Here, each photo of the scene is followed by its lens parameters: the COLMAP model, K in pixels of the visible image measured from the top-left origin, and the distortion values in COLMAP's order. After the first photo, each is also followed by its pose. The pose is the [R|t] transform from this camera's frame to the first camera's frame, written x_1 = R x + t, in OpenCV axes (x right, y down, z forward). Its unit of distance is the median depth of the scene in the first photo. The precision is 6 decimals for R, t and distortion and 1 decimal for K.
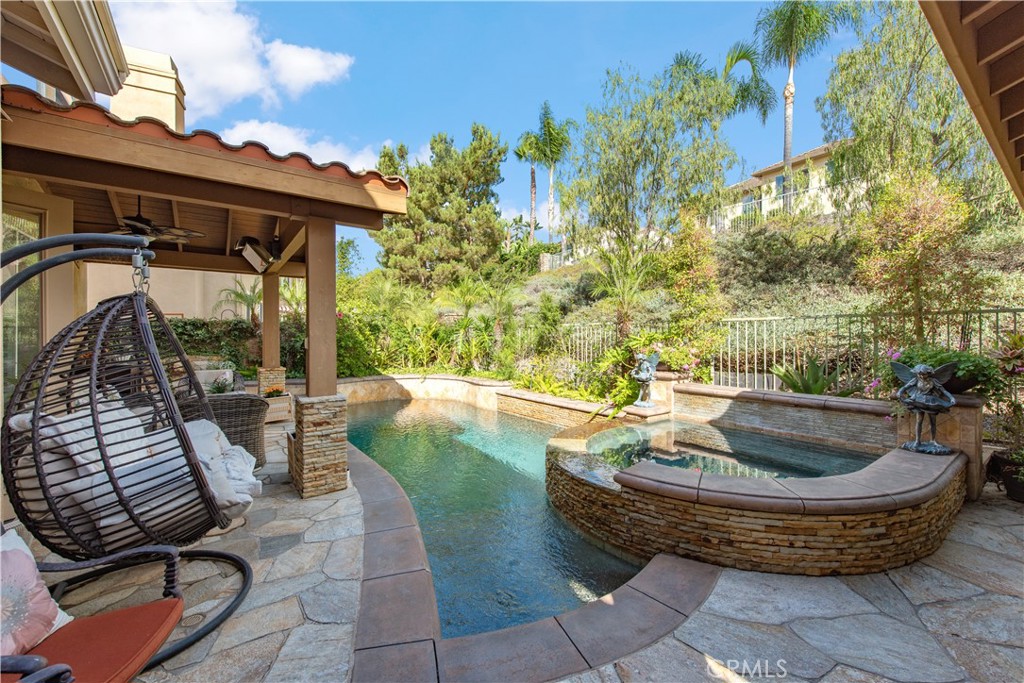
lens RADIAL K [[414.6, 0, 512.0], [0, 414.6, 341.5], [0, 0, 1]] dist [0.010822, -0.000041]
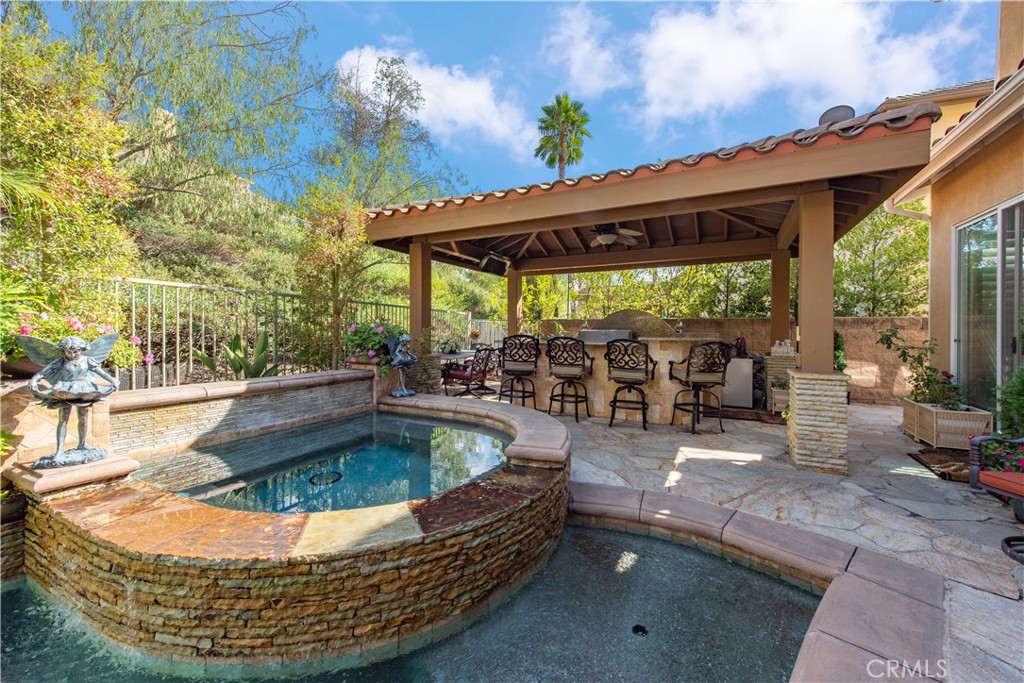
lens RADIAL K [[414.6, 0, 512.0], [0, 414.6, 341.5], [0, 0, 1]] dist [0.010822, -0.000041]
pose [[-0.460926, -0.019293, 0.887229, -0.302765], [0.010038, 0.999586, 0.026951, 0.028833], [-0.887382, 0.021328, -0.460541, 0.897859]]
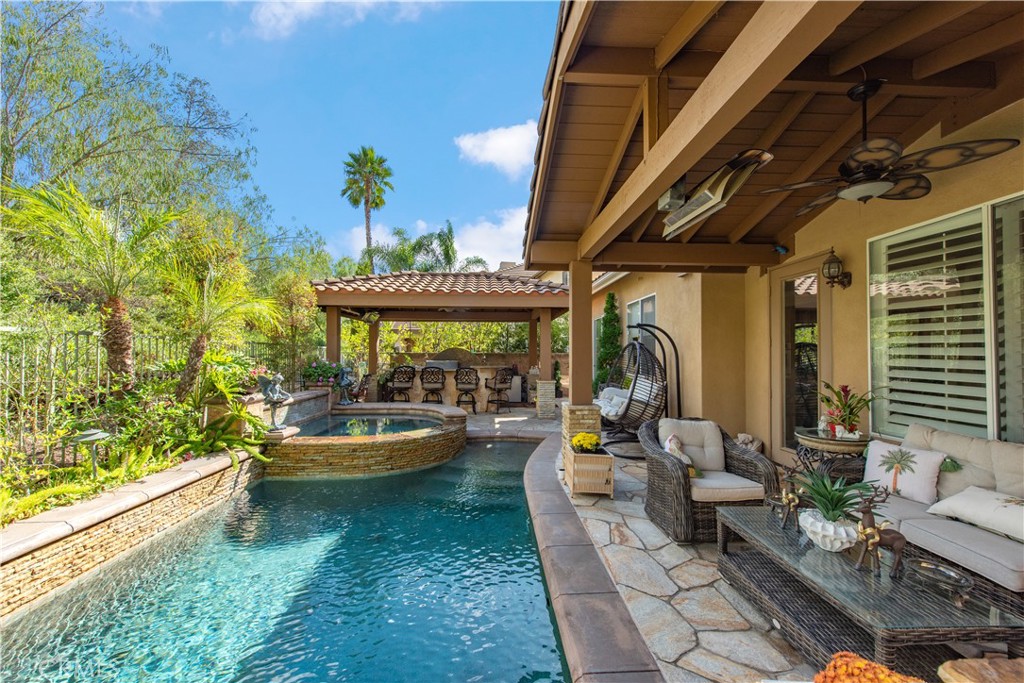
lens RADIAL K [[414.6, 0, 512.0], [0, 414.6, 341.5], [0, 0, 1]] dist [0.010822, -0.000041]
pose [[-0.841160, 0.018270, 0.540478, -0.779957], [0.009781, 0.999780, -0.018574, -0.032948], [-0.540698, -0.010337, -0.841153, 1.727482]]
